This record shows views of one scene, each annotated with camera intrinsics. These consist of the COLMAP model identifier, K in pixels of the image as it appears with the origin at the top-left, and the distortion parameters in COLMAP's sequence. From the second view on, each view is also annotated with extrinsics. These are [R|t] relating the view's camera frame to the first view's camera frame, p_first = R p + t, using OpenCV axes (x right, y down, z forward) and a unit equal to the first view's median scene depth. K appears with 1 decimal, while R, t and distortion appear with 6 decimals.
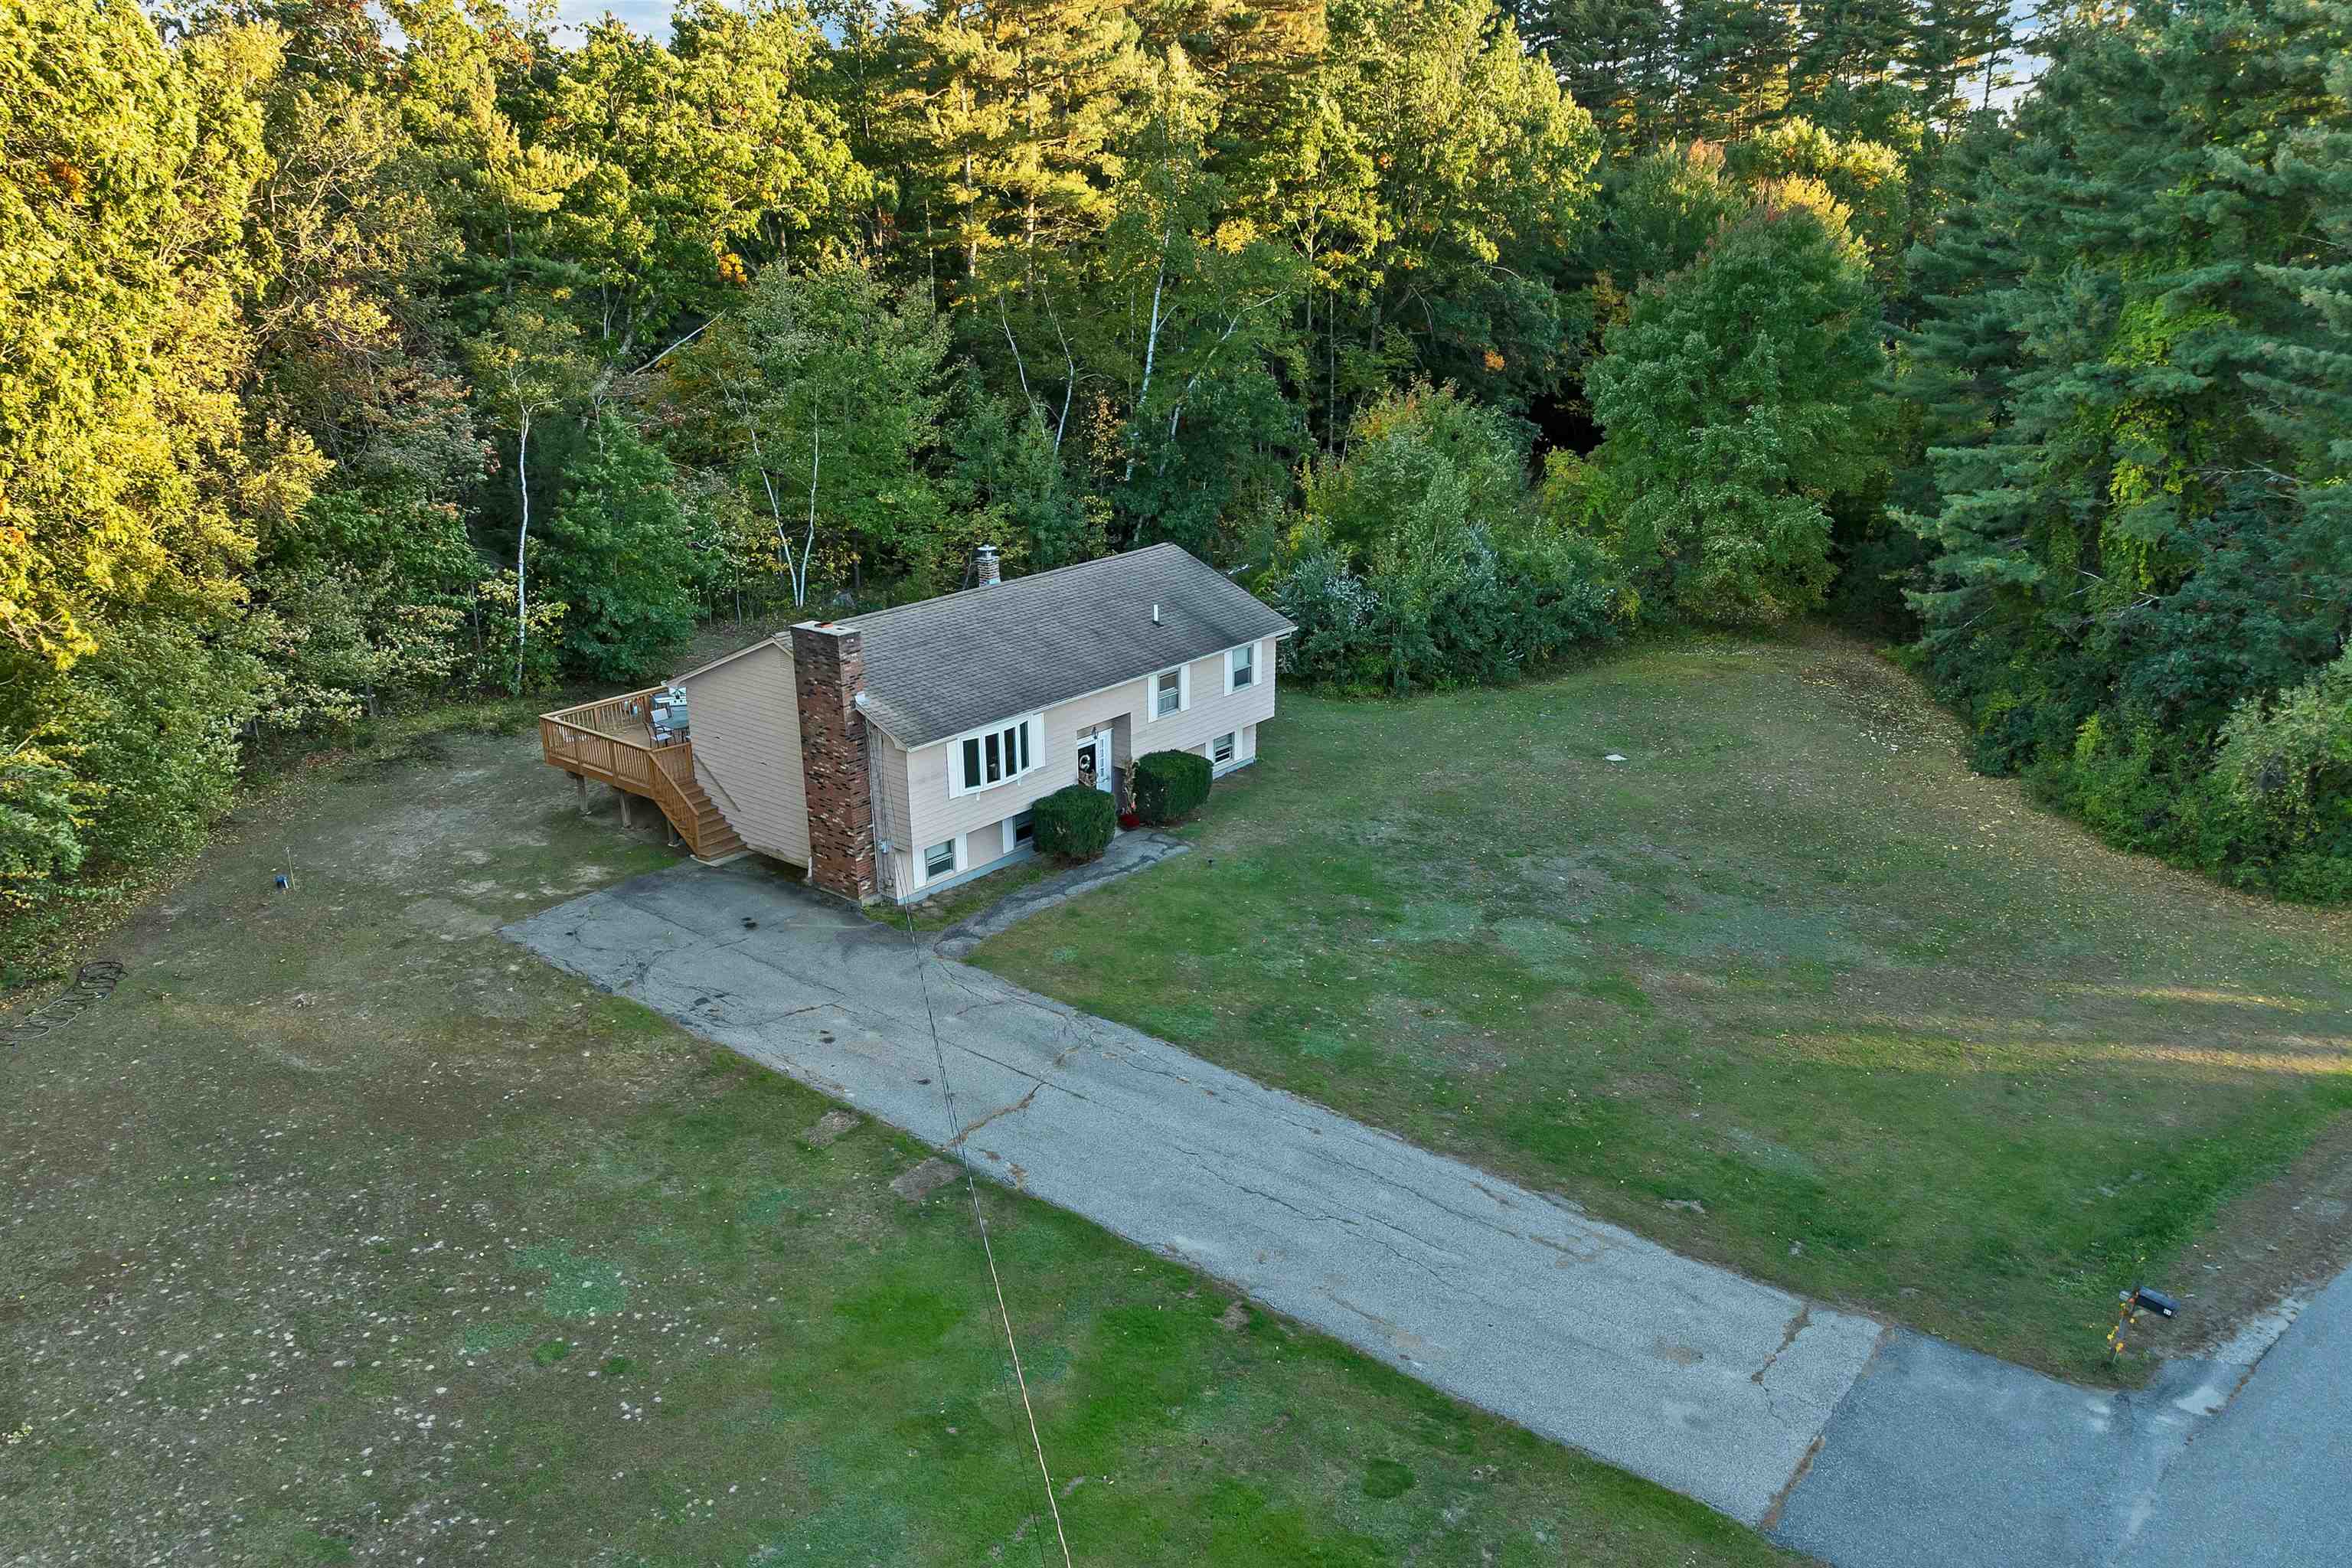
lens RADIAL K [[1769.2, 0, 1180.5], [0, 1769.2, 812.1], [0, 0, 1]] dist [-0.032166, -0.000989]
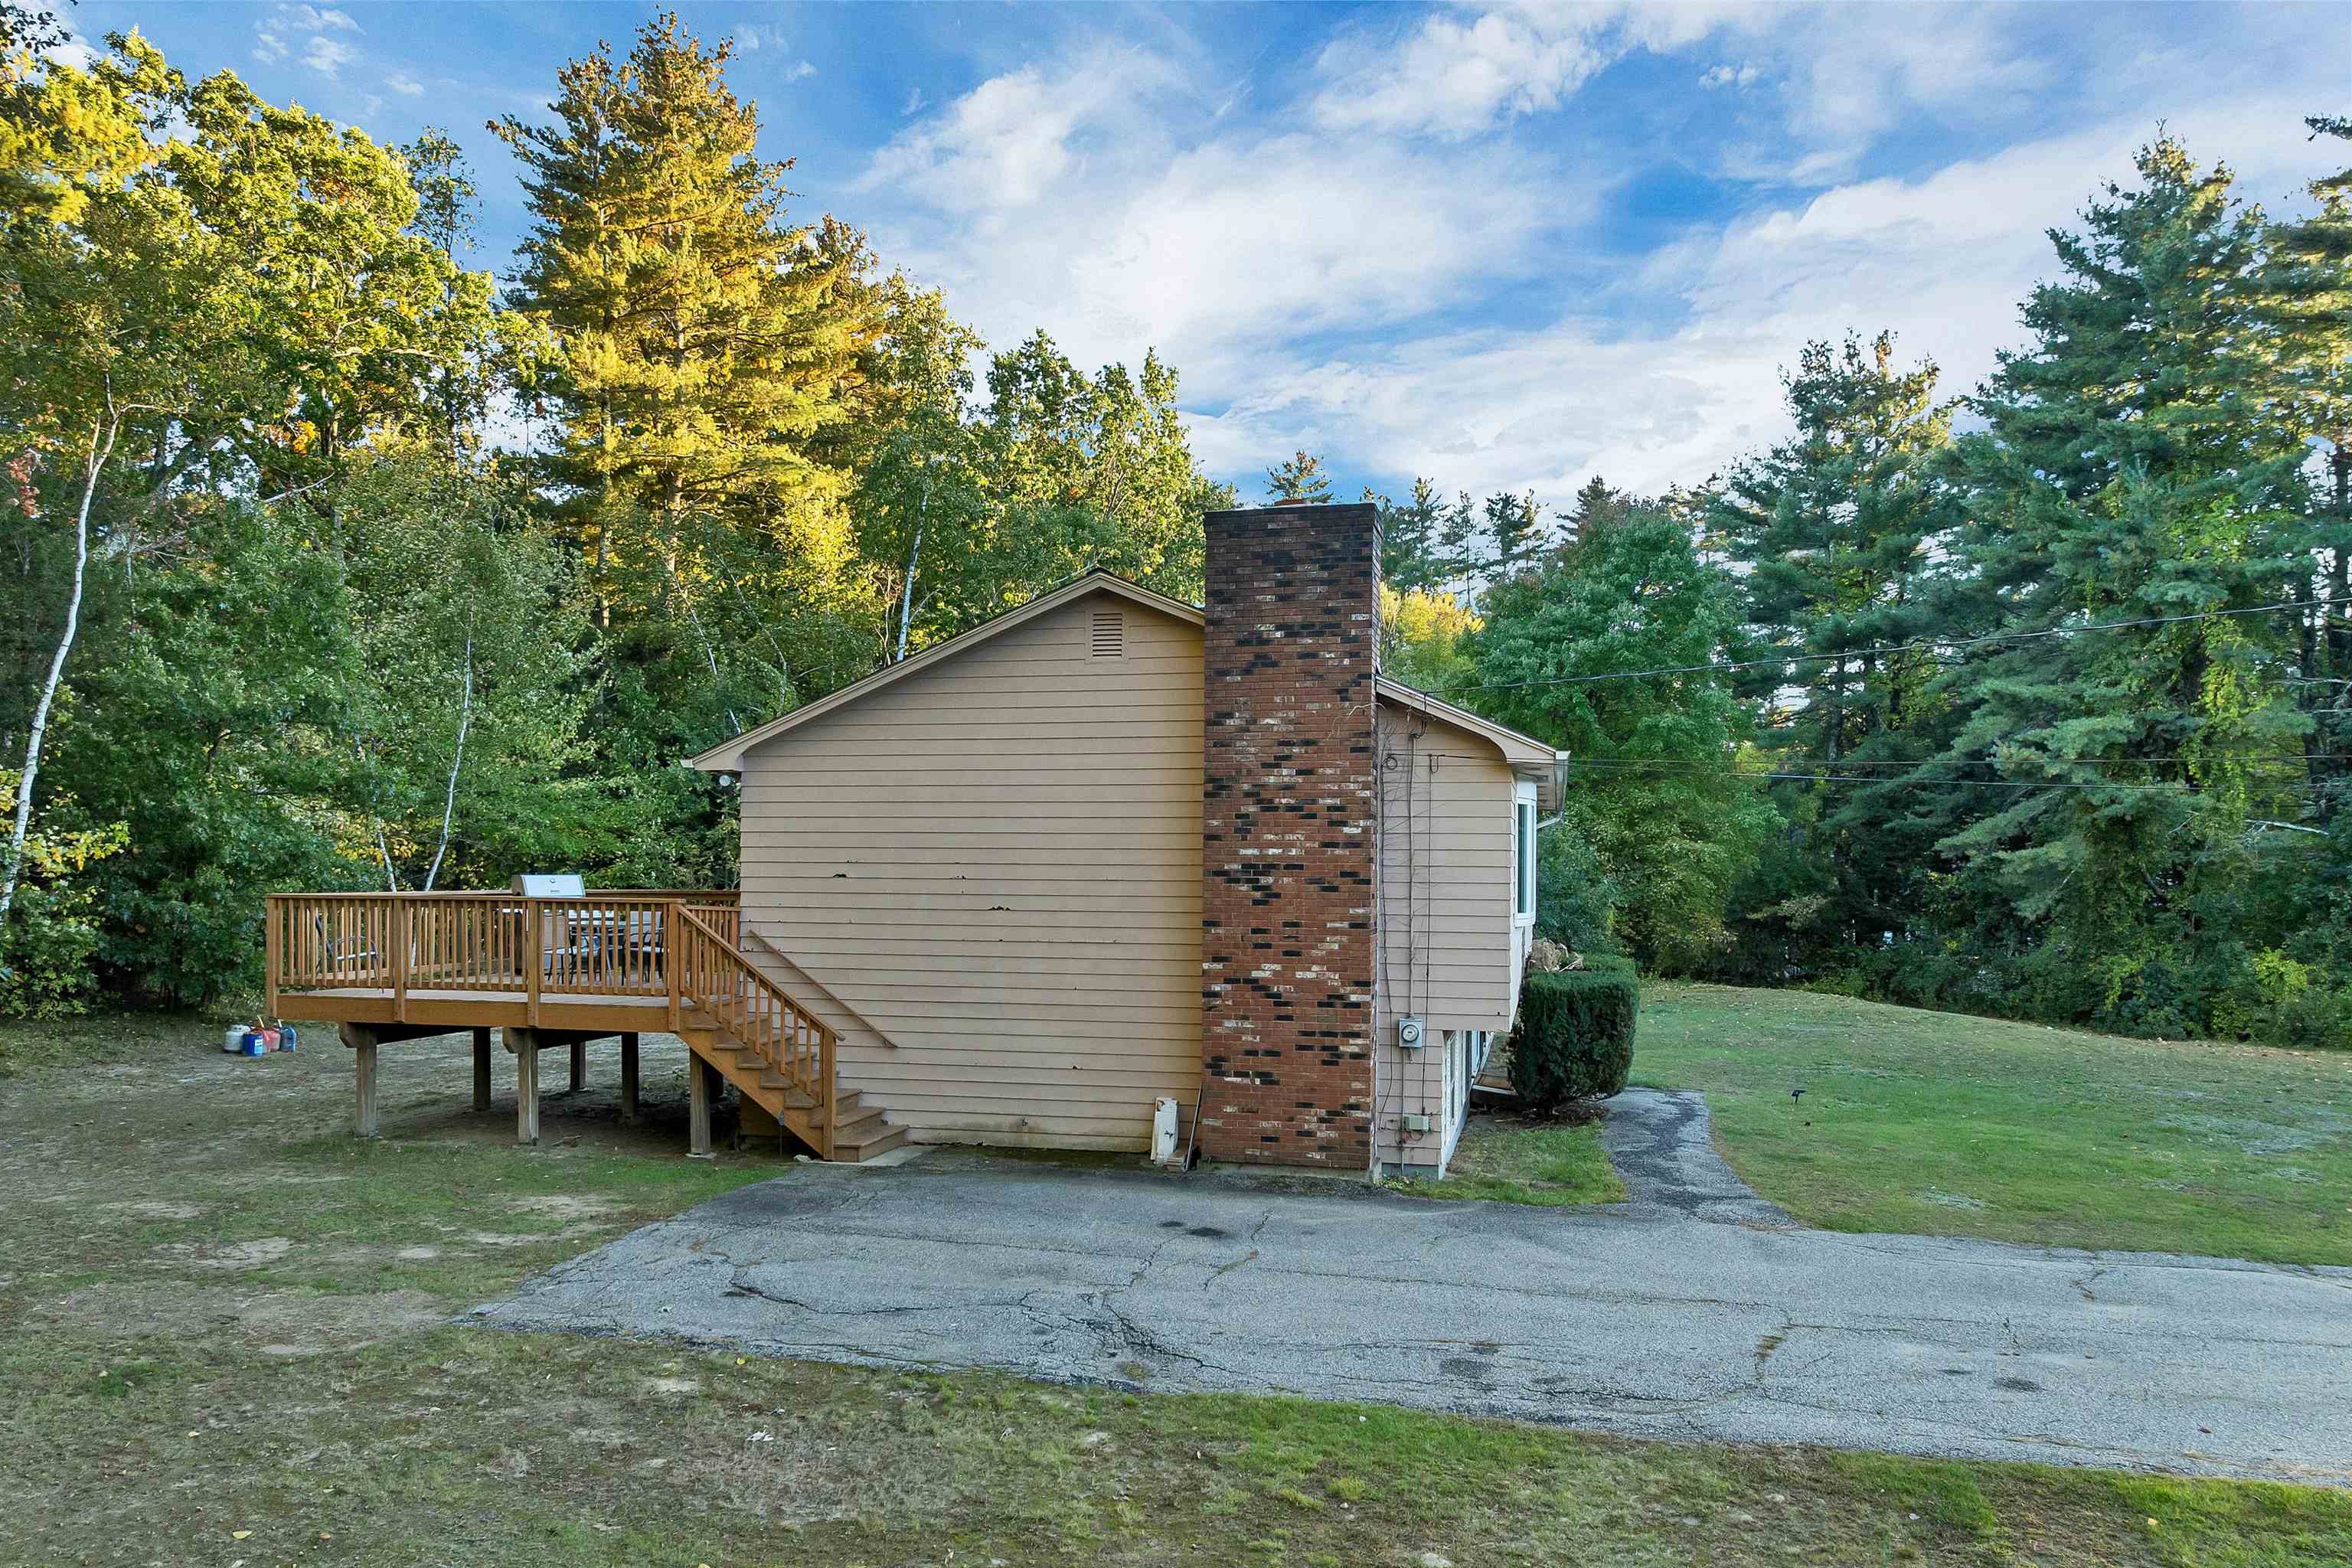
lens RADIAL K [[1726.5, 0, 1193.0], [0, 1726.5, 781.9], [0, 0, 1]] dist [-0.025286, -0.001408]
pose [[0.897857, 0.026348, 0.439498, -0.369492], [0.139501, 0.929755, -0.340728, 0.089795], [-0.417602, 0.367236, 0.831111, 0.613591]]
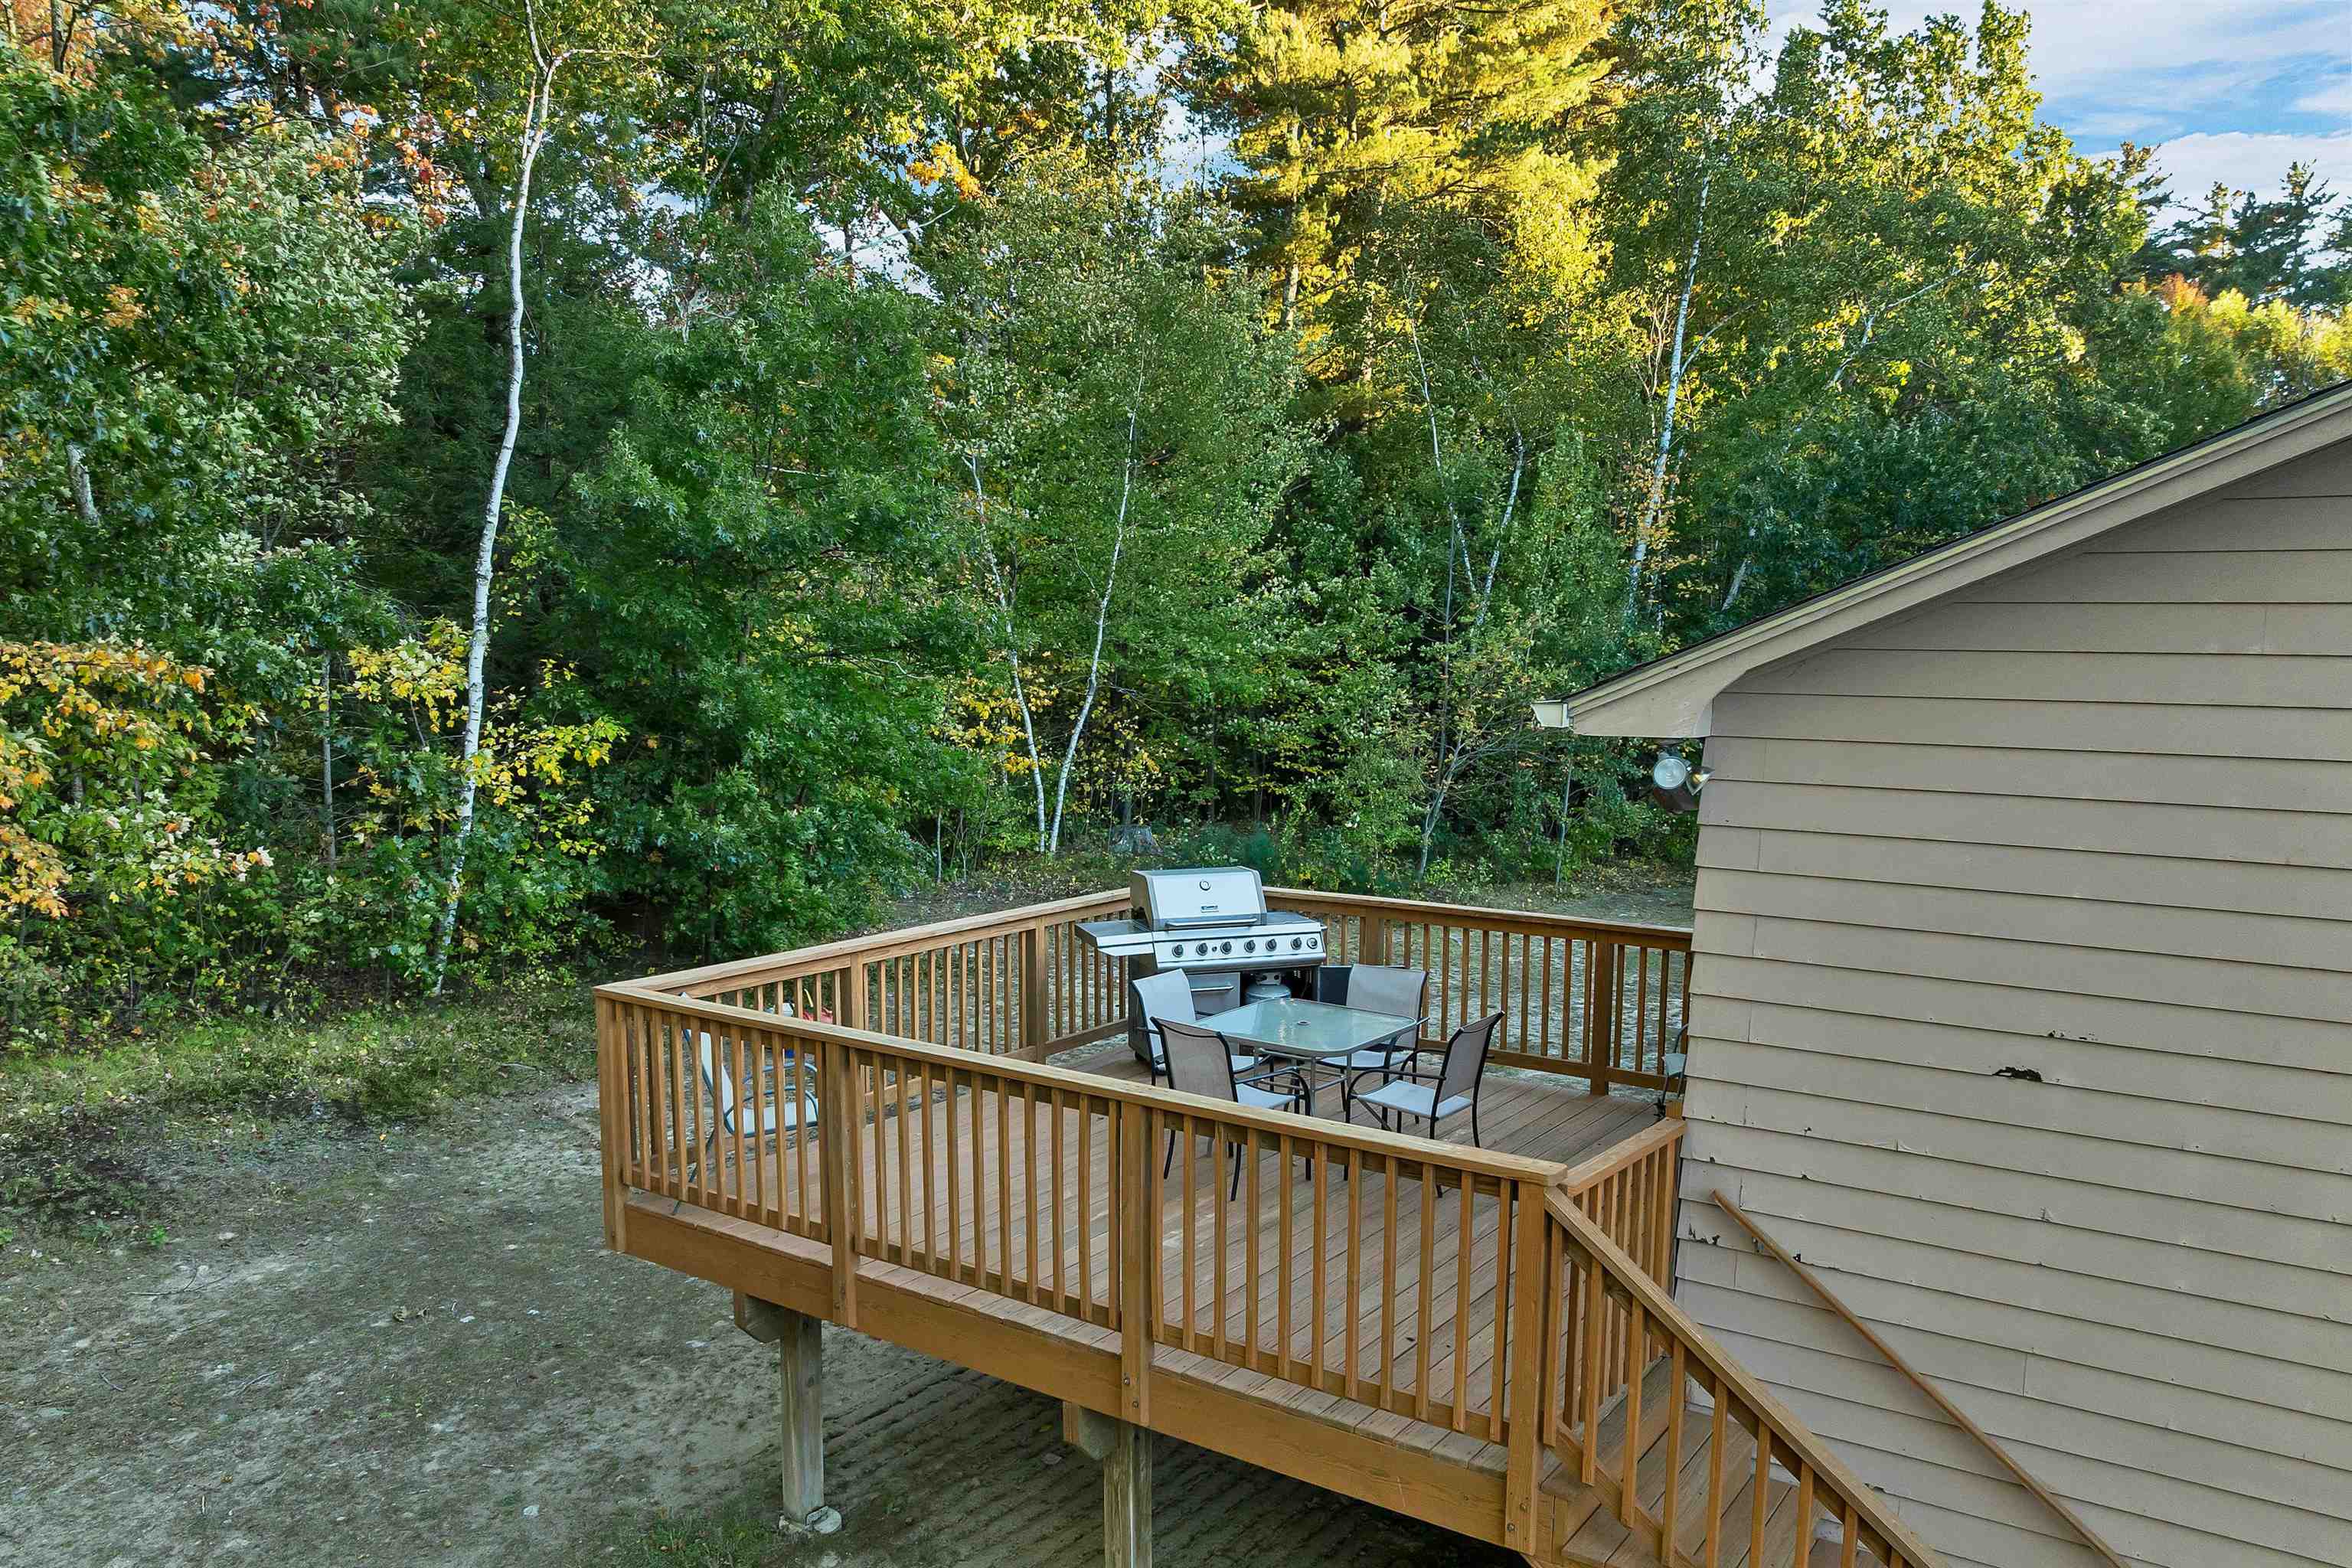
lens RADIAL K [[1726.5, 0, 1193.0], [0, 1726.5, 781.9], [0, 0, 1]] dist [-0.025286, -0.001408]
pose [[0.997329, 0.001800, 0.073012, -0.336223], [0.016509, 0.968264, -0.249386, -0.031006], [-0.071144, 0.249925, 0.965648, 0.870311]]
